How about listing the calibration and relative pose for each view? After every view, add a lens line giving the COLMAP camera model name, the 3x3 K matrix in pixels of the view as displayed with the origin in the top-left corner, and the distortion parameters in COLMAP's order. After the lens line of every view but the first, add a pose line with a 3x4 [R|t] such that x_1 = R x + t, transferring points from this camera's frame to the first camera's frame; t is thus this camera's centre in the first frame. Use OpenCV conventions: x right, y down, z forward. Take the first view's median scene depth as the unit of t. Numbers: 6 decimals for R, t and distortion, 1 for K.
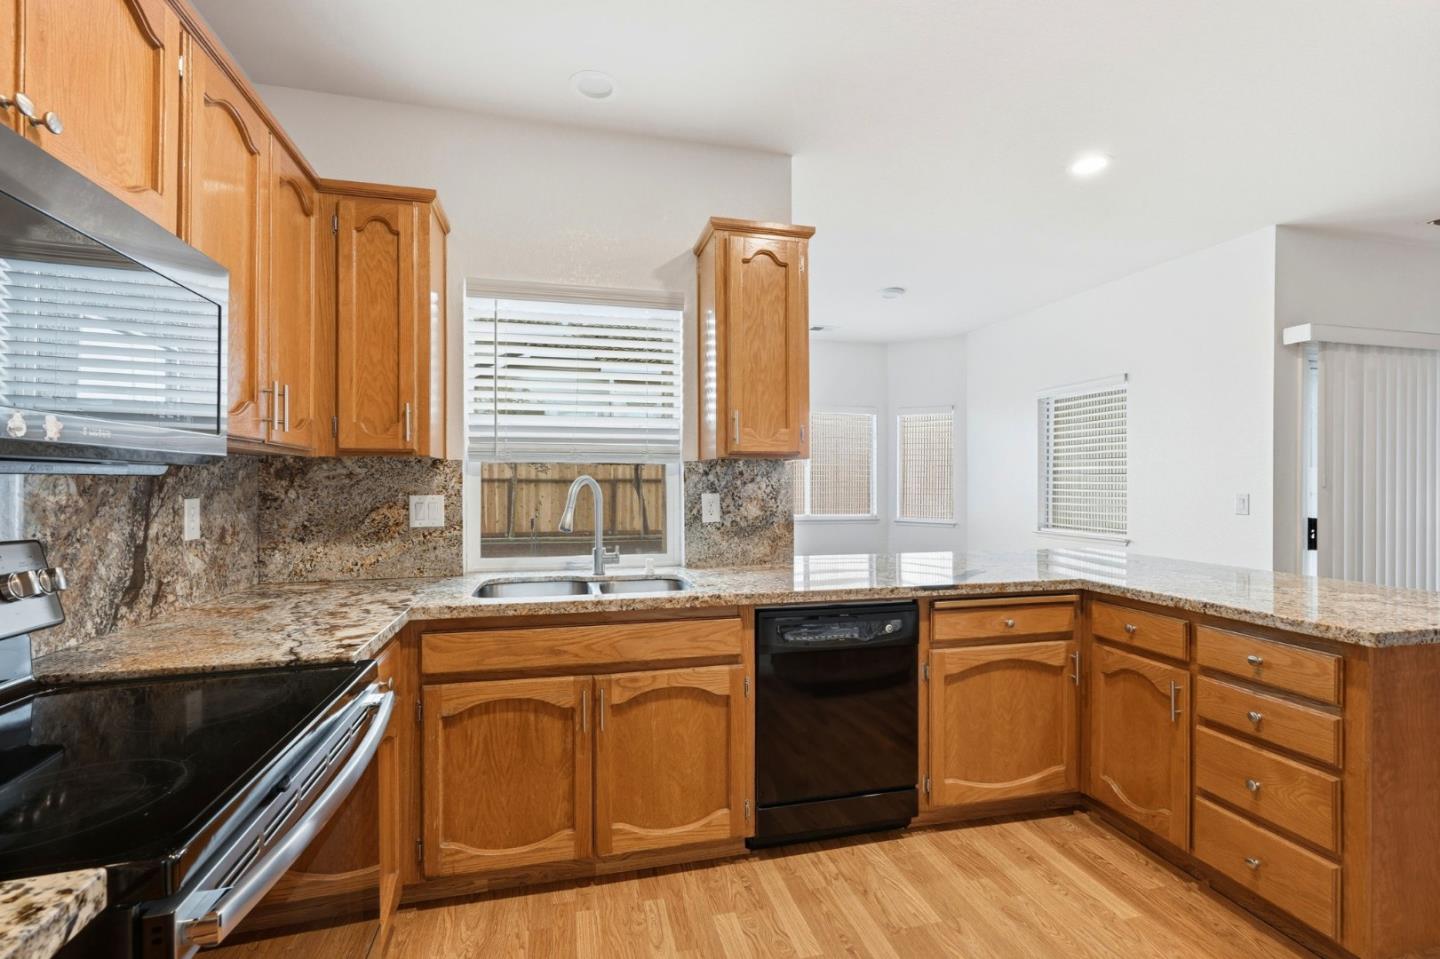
lens RADIAL K [[635.3, 0, 722.6], [0, 635.3, 482.1], [0, 0, 1]] dist [-0.004933, 0.001882]
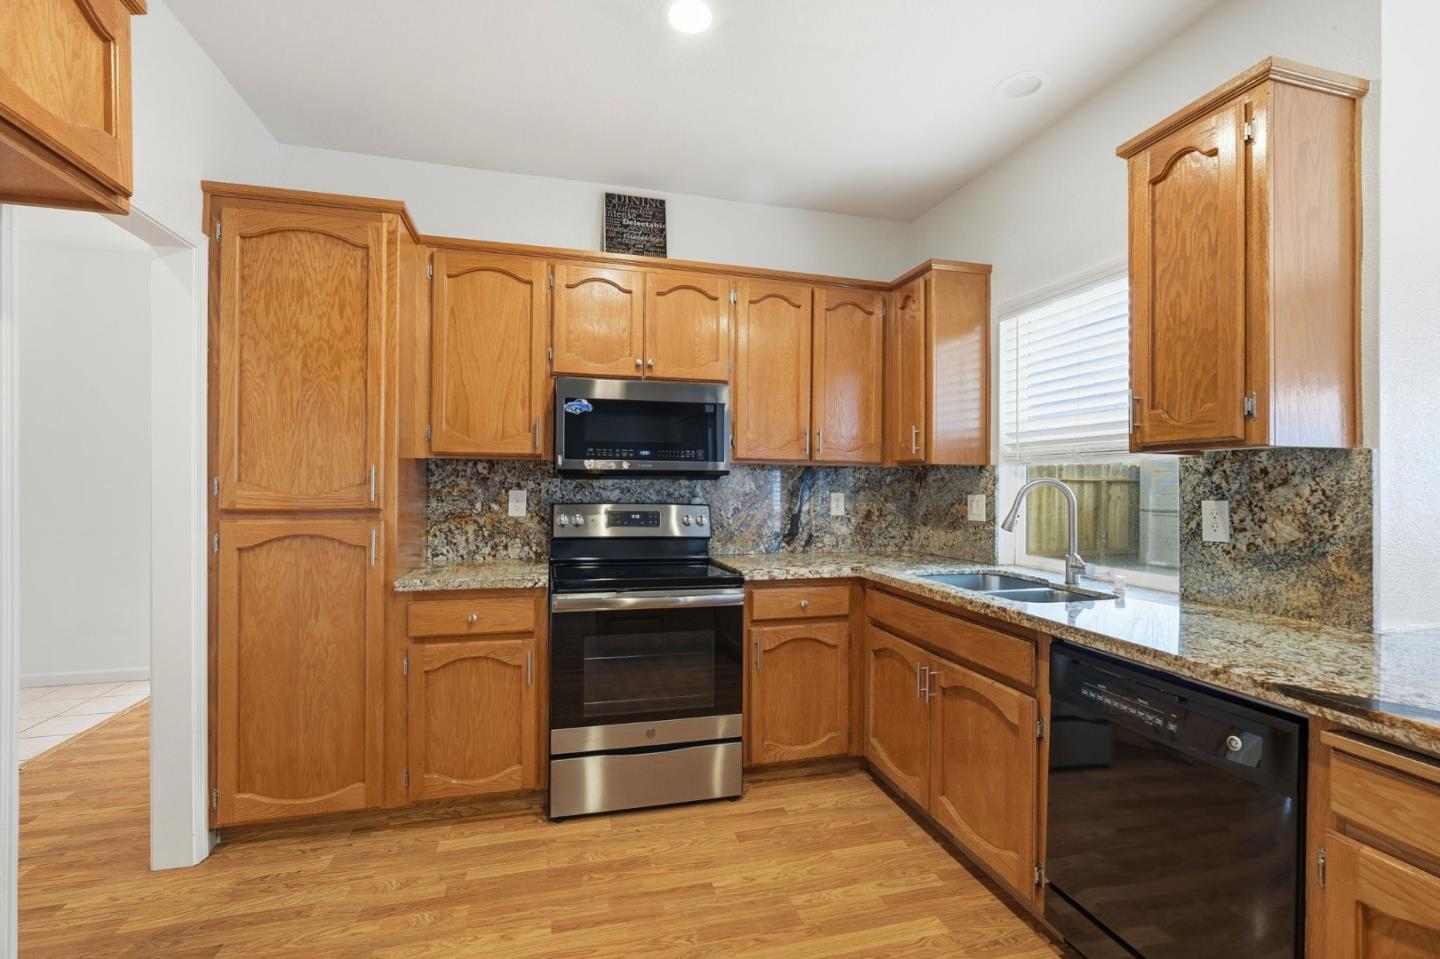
lens RADIAL K [[635.3, 0, 723.3], [0, 635.3, 481.2], [0, 0, 1]] dist [-0.004933, 0.001882]
pose [[0.018720, -0.004619, -0.999814, 0.746664], [-0.005014, 0.999976, -0.004714, 0.002341], [0.999812, 0.005101, 0.018696, 0.486333]]
